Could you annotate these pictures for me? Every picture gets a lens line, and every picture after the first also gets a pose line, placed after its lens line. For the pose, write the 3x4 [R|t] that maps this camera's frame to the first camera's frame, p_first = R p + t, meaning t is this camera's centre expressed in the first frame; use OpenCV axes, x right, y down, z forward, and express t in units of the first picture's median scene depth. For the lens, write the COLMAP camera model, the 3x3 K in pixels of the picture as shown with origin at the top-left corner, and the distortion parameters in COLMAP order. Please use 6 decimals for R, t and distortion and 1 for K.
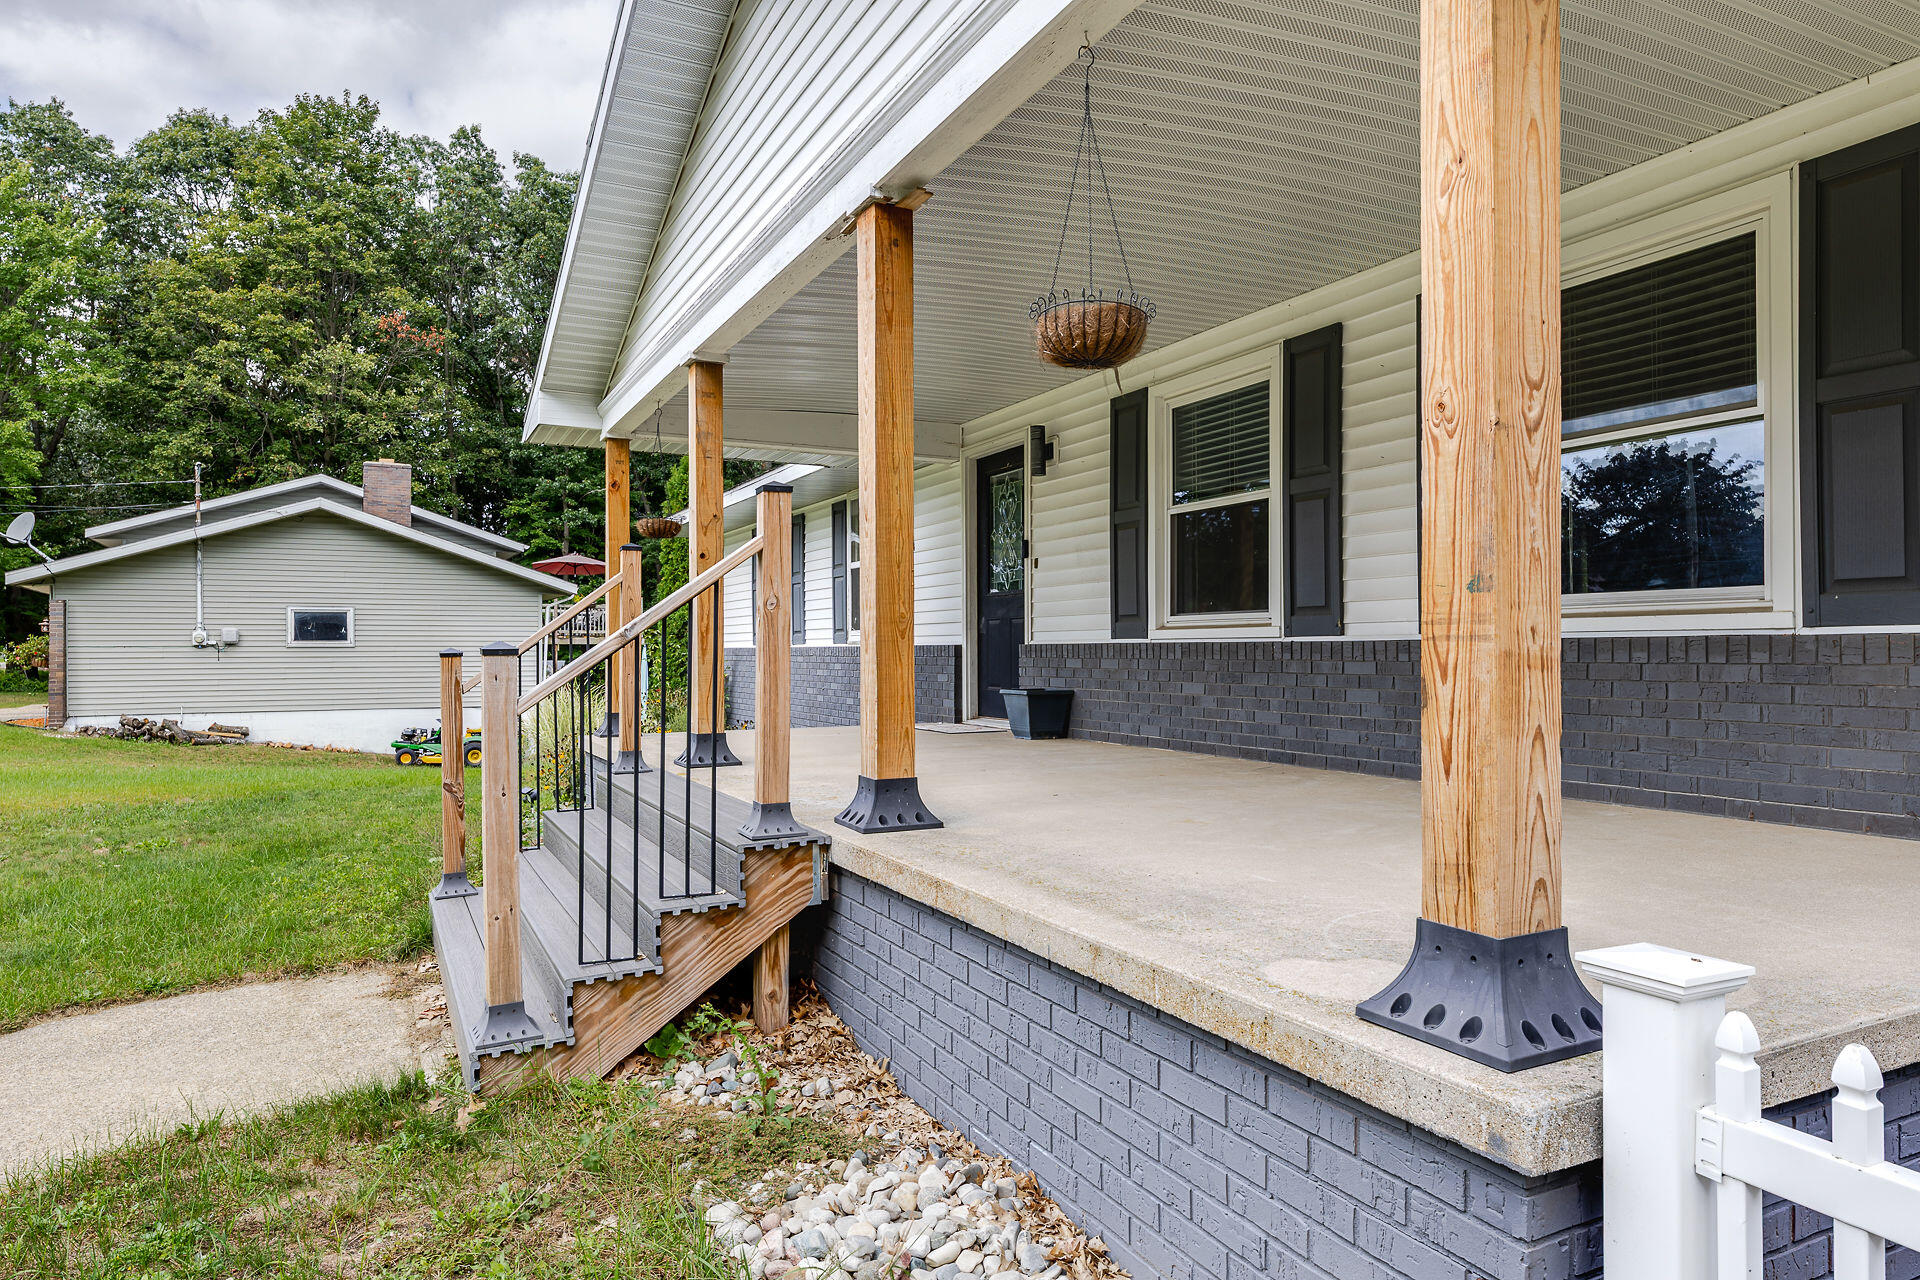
lens RADIAL K [[1184.2, 0, 973.5], [0, 1184.2, 661.1], [0, 0, 1]] dist [-0.001476, -0.000016]
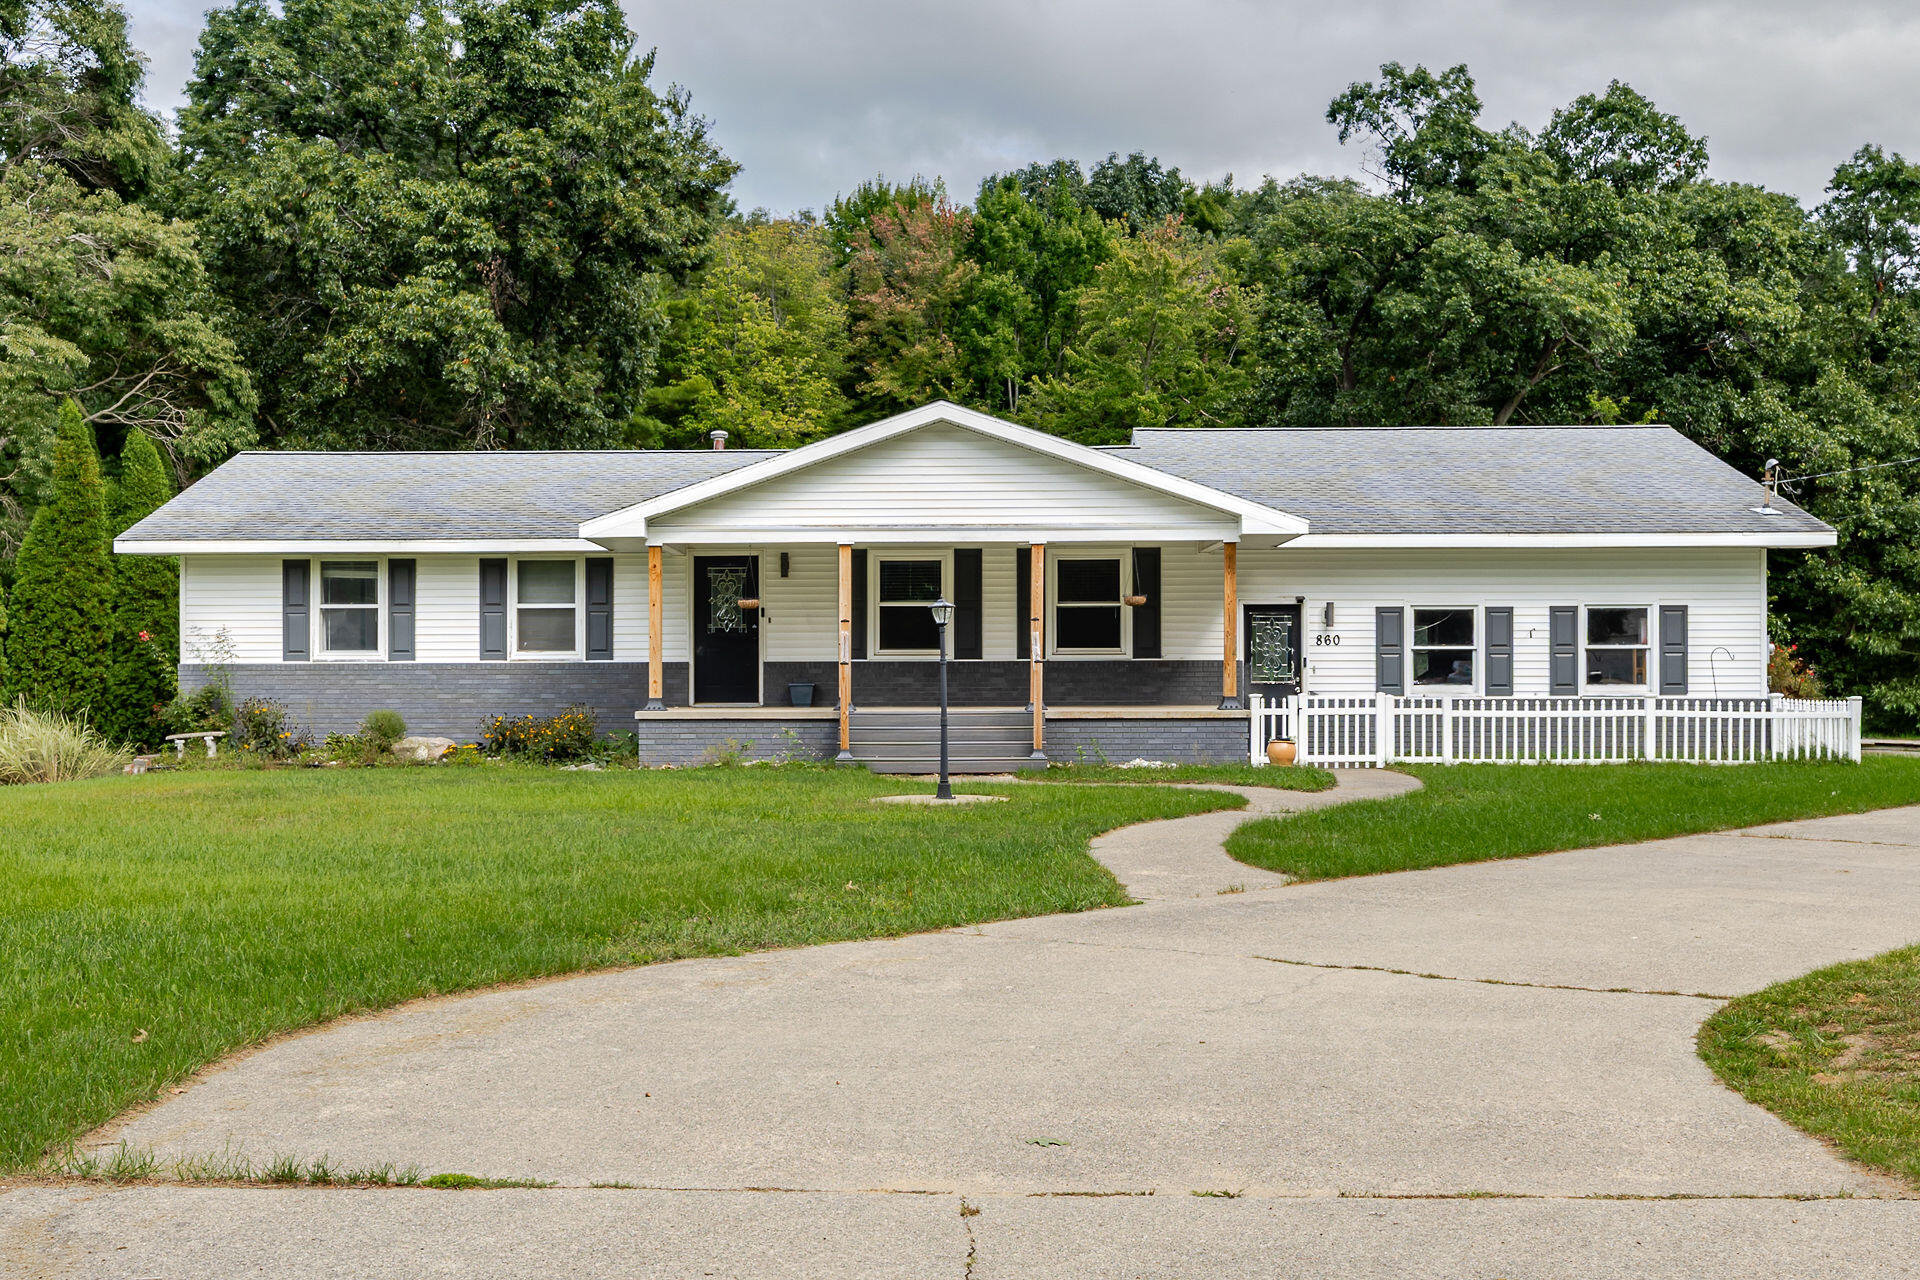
lens RADIAL K [[2123.9, 0, 960.0], [0, 2123.9, 640.0], [0, 0, 1]] dist [0.001307, -0.008614]
pose [[0.443158, 0.018594, 0.896251, -2.901468], [0.011017, 0.999596, -0.026185, 0.044146], [-0.896376, 0.021478, 0.442774, -0.814176]]
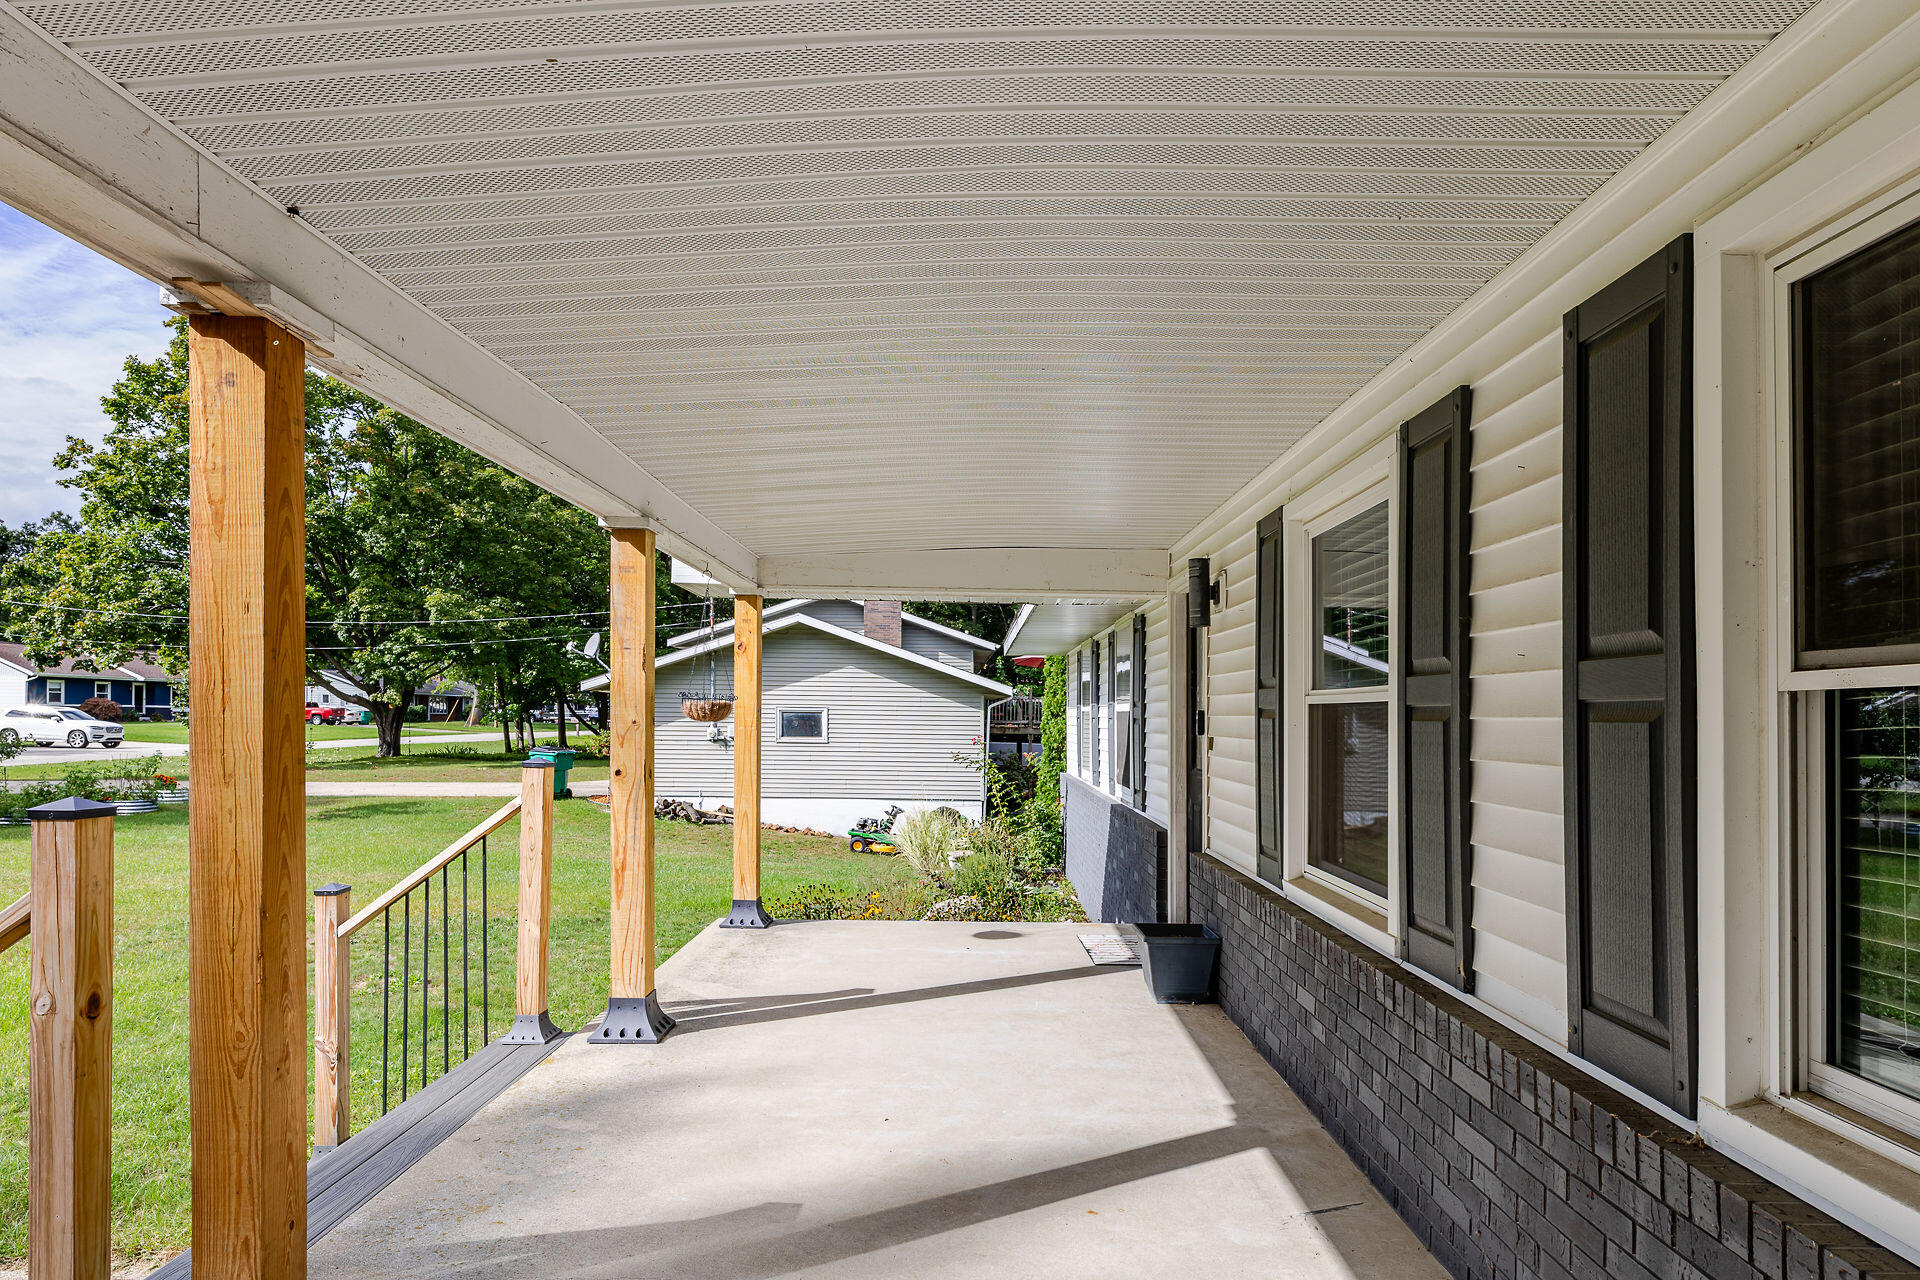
lens RADIAL K [[1105.4, 0, 960.0], [0, 1105.4, 640.0], [0, 0, 1]] dist [-0.001917, -0.000511]
pose [[0.887745, -0.017740, -0.459993, 0.226776], [-0.019400, 0.996928, -0.075888, -0.092321], [0.459926, 0.076293, 0.884674, 0.332519]]
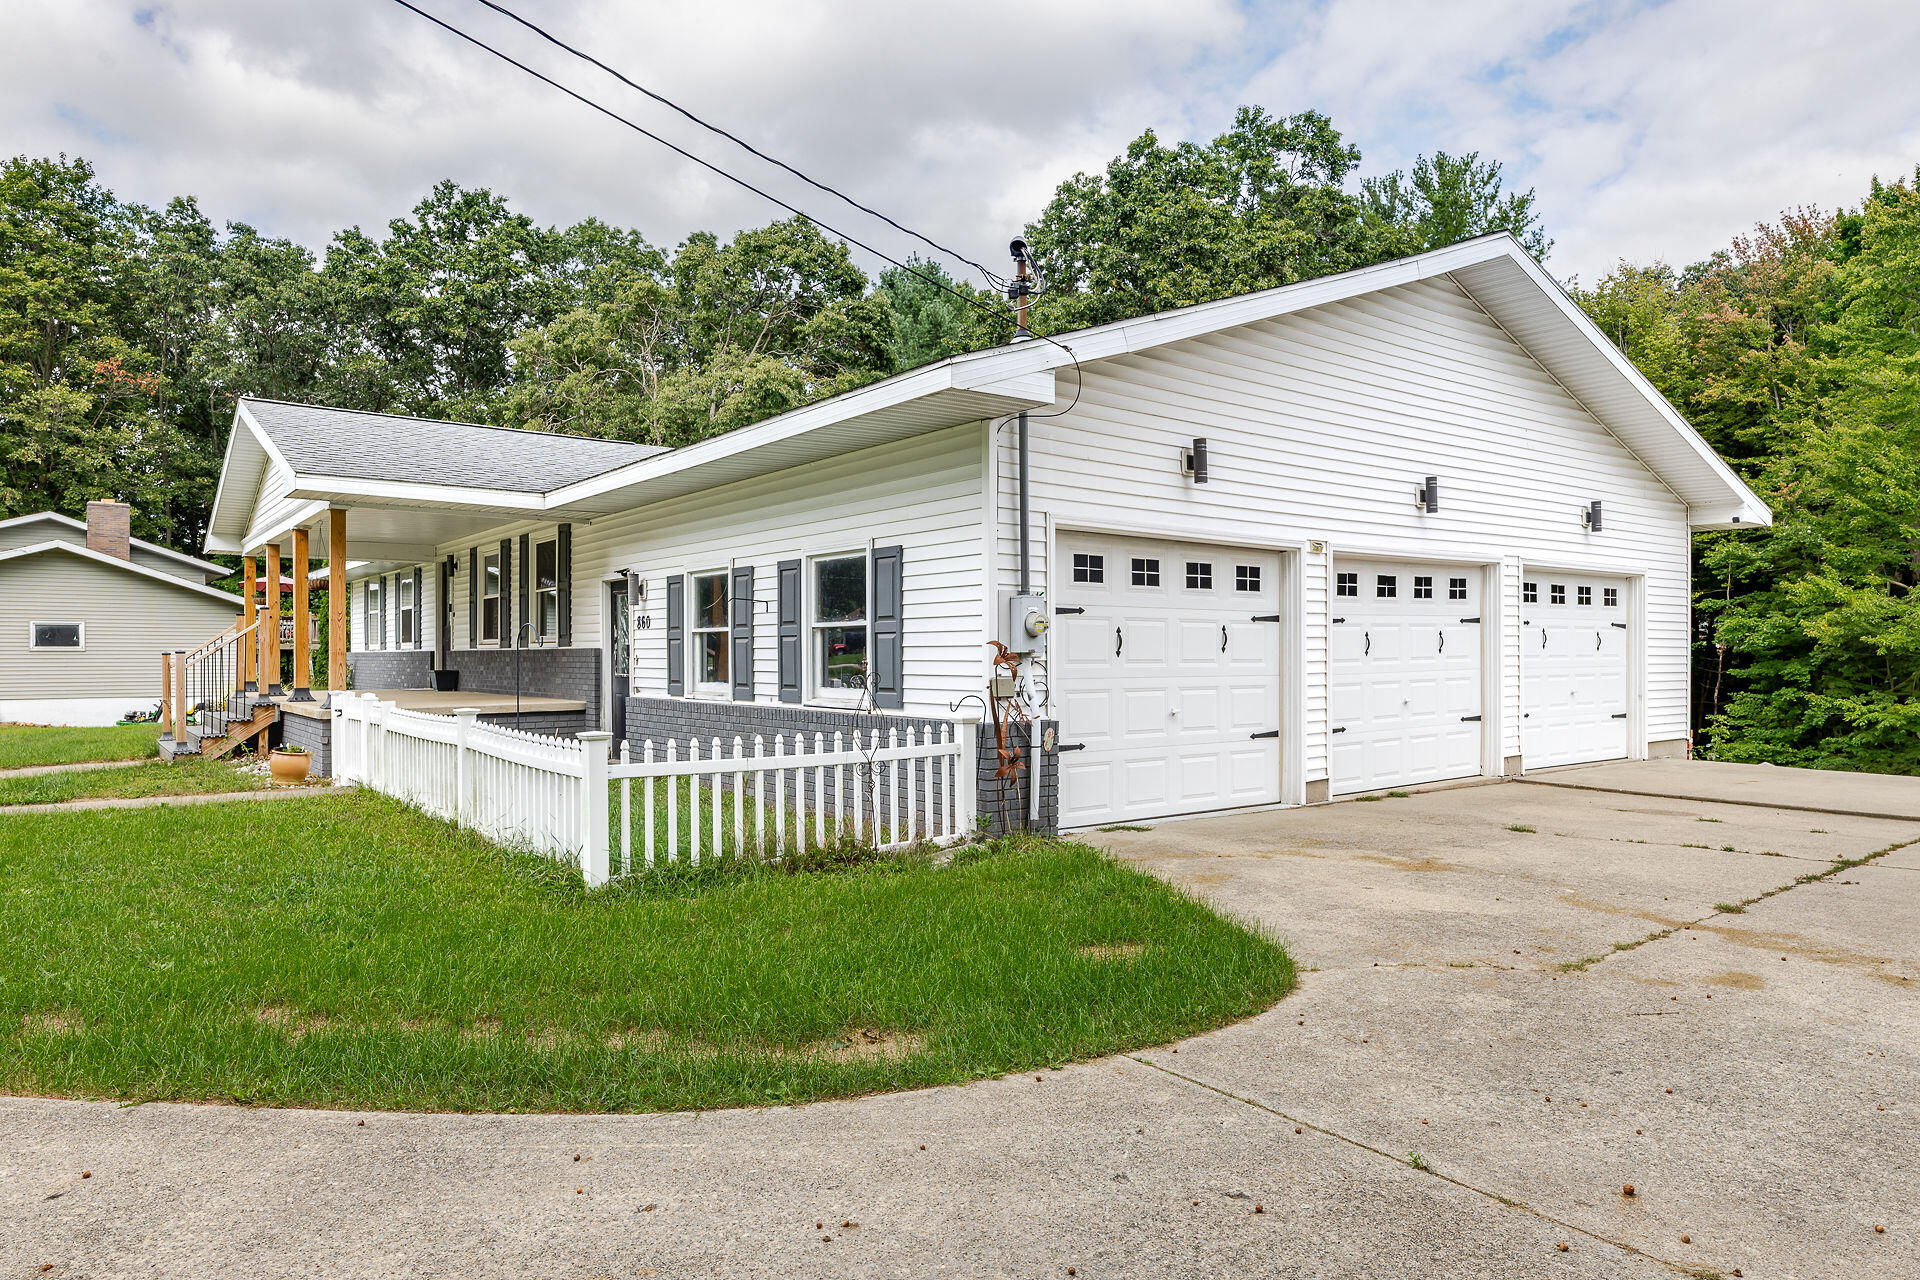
lens RADIAL K [[1184.2, 0, 973.5], [0, 1184.2, 661.1], [0, 0, 1]] dist [-0.001476, -0.000016]
pose [[0.983064, 0.000399, 0.183261, 0.608940], [0.000543, 0.999987, -0.005091, 0.017496], [-0.183261, 0.005104, 0.983051, -1.386667]]
